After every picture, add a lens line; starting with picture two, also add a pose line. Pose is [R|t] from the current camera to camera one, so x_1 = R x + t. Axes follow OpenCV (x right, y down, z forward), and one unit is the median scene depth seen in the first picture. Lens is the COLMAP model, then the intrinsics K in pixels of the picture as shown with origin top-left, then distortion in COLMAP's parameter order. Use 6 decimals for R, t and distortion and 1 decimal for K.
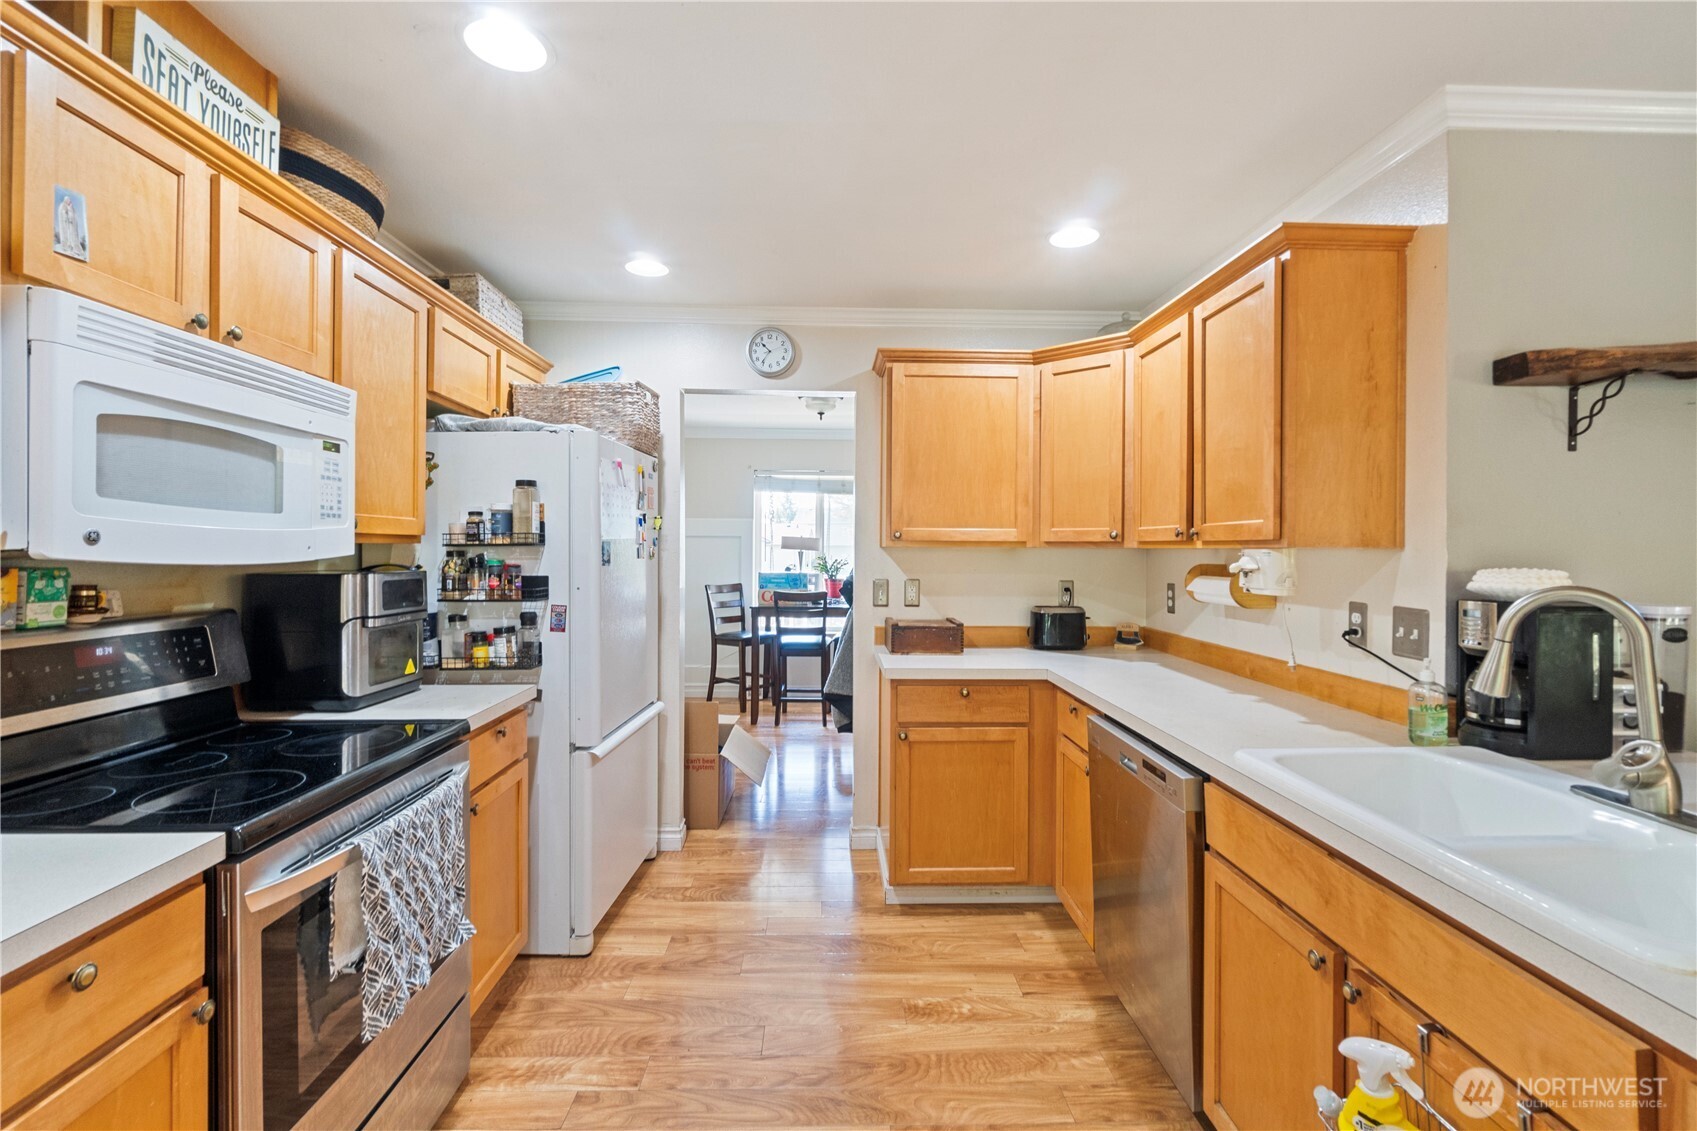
lens RADIAL K [[749.0, 0, 841.8], [0, 749.0, 550.6], [0, 0, 1]] dist [-0.001218, 0.000677]
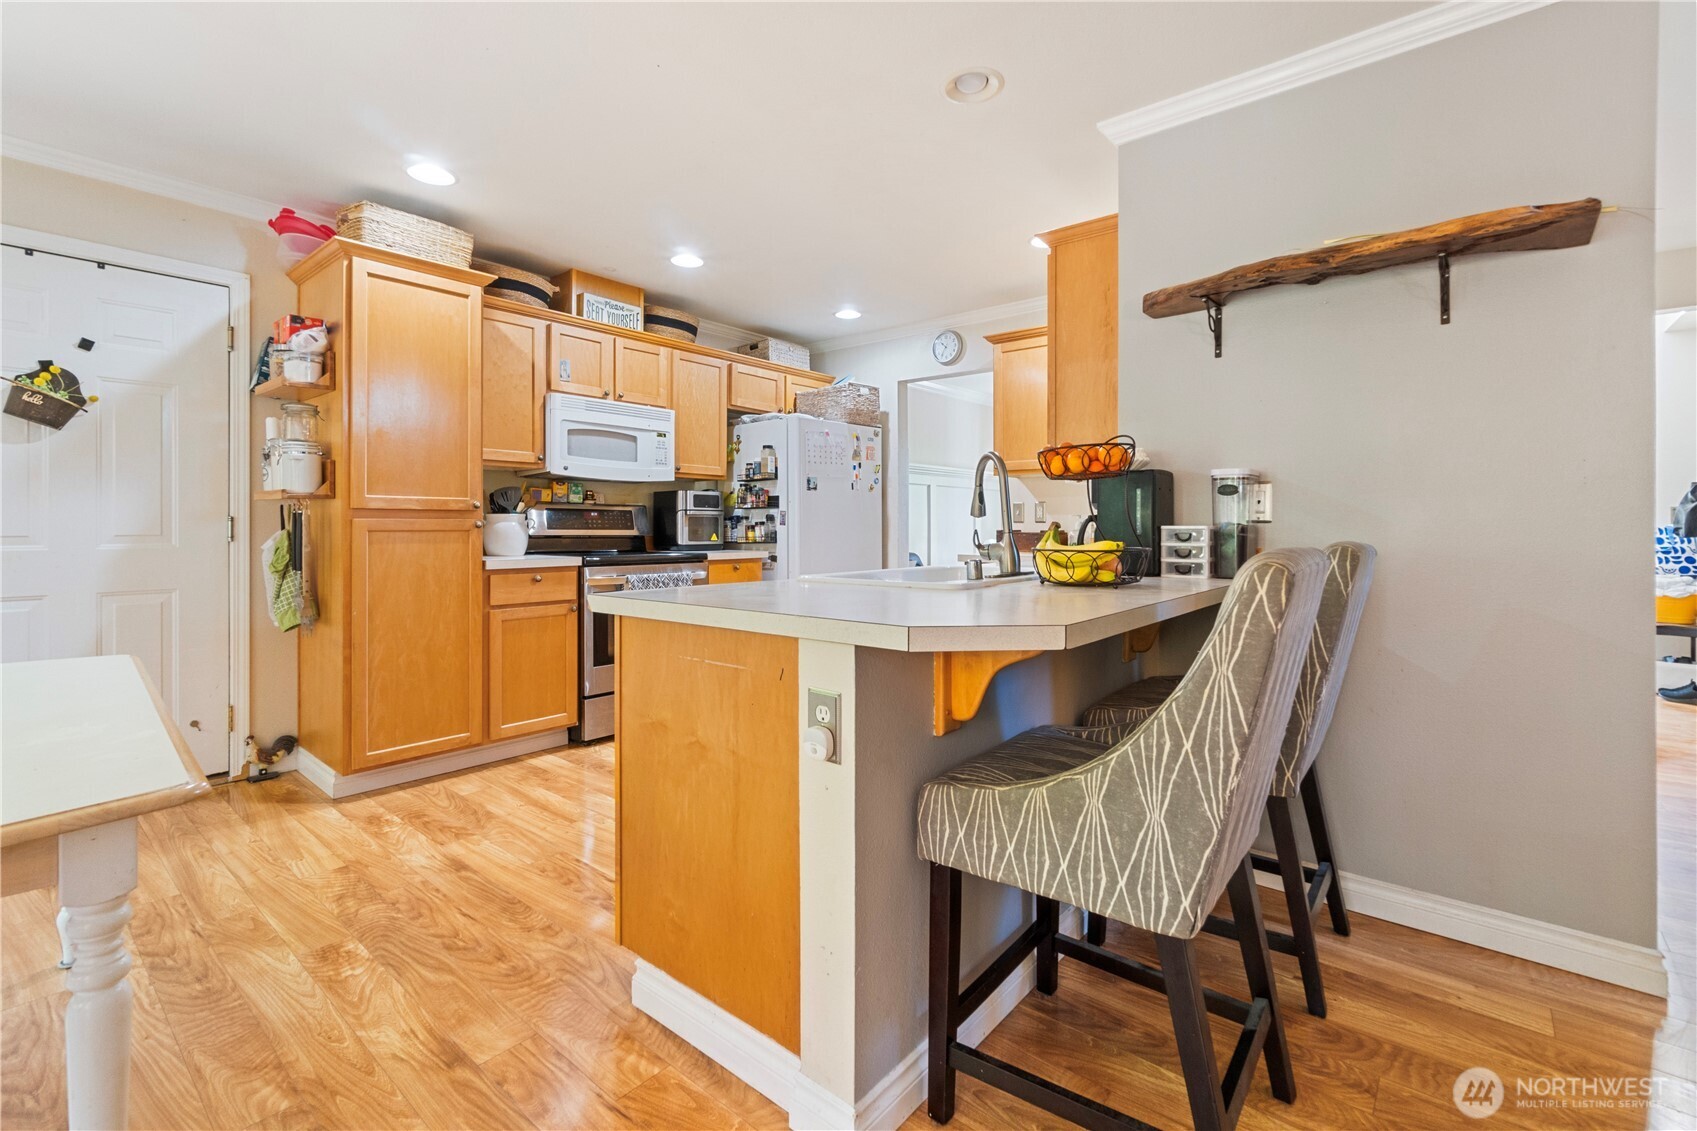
lens RADIAL K [[749.0, 0, 852.3], [0, 749.0, 530.9], [0, 0, 1]] dist [-0.001218, 0.000677]
pose [[0.751633, -0.000788, -0.659582, 1.025949], [0.001528, 0.999999, 0.000547, 0.126945], [0.659580, -0.001419, 0.751633, -0.303965]]
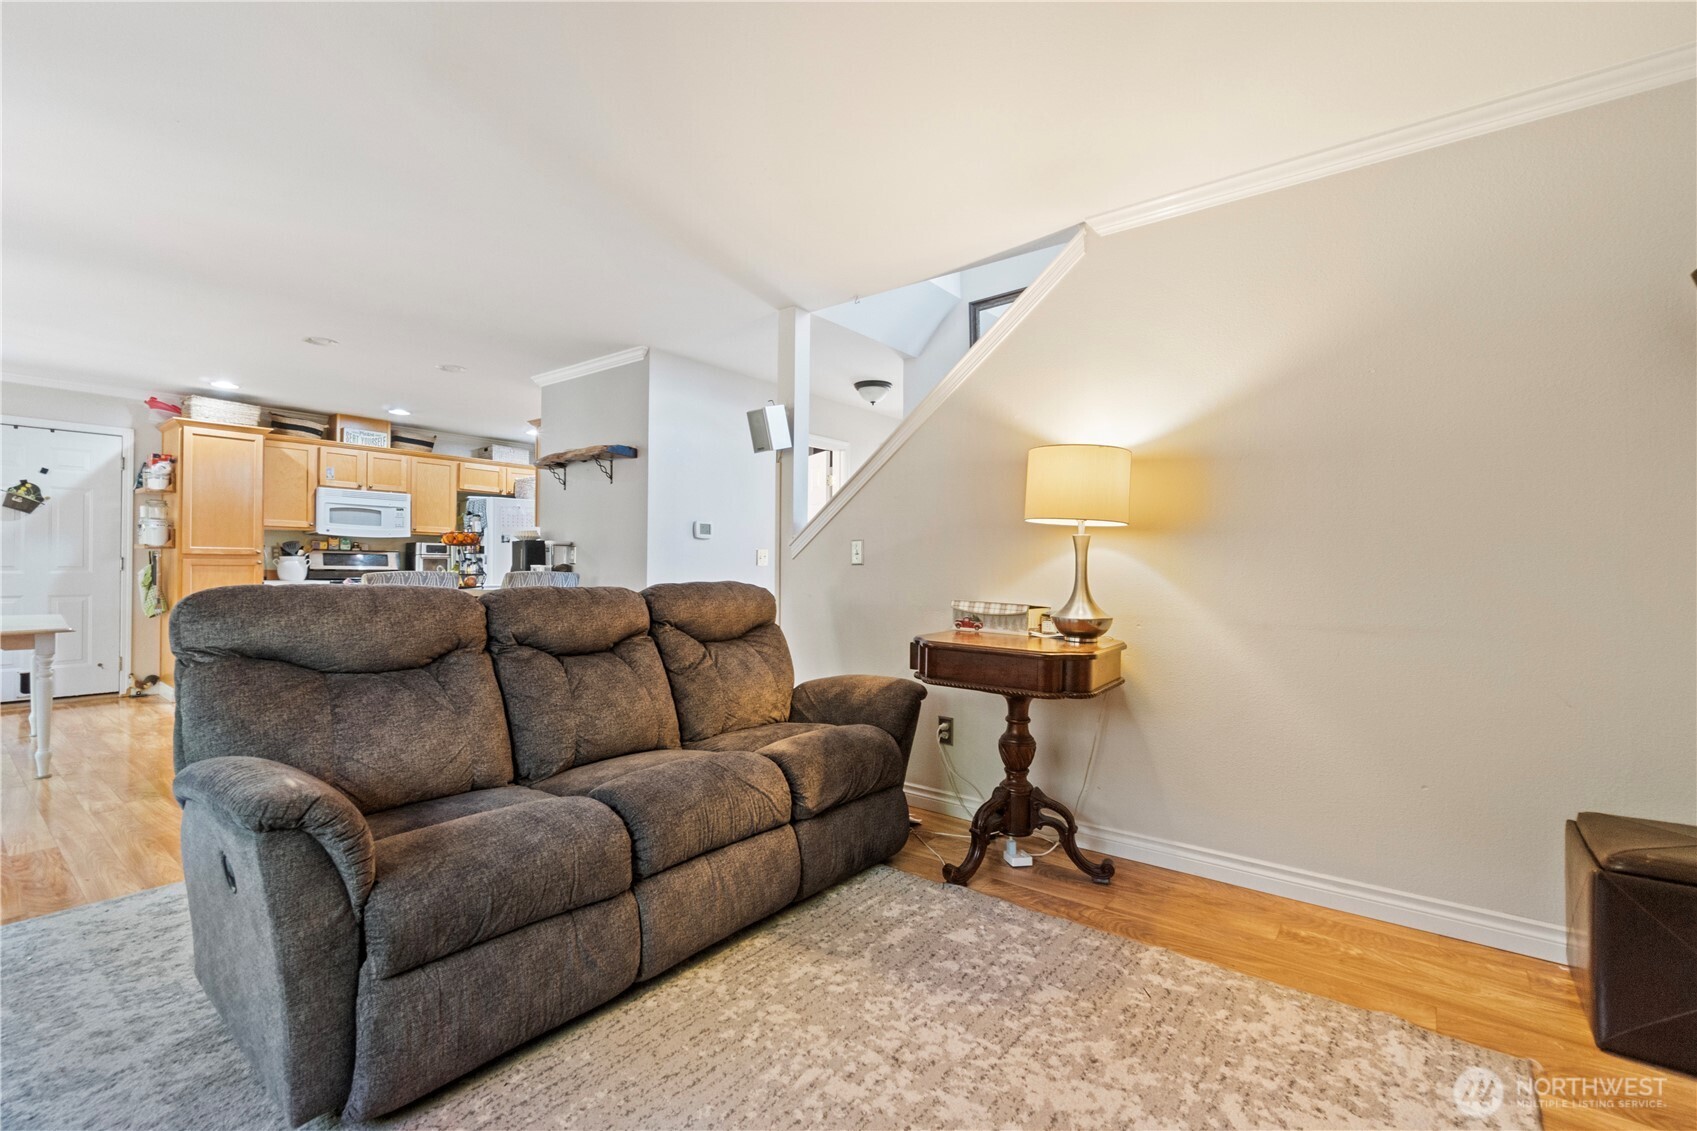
lens RADIAL K [[749.0, 0, 855.7], [0, 749.0, 567.3], [0, 0, 1]] dist [-0.001218, 0.000677]
pose [[0.766676, 0.003059, -0.642027, 2.825185], [-0.007412, 0.999964, -0.004087, 0.126995], [0.641992, 0.007892, 0.766671, -0.378684]]
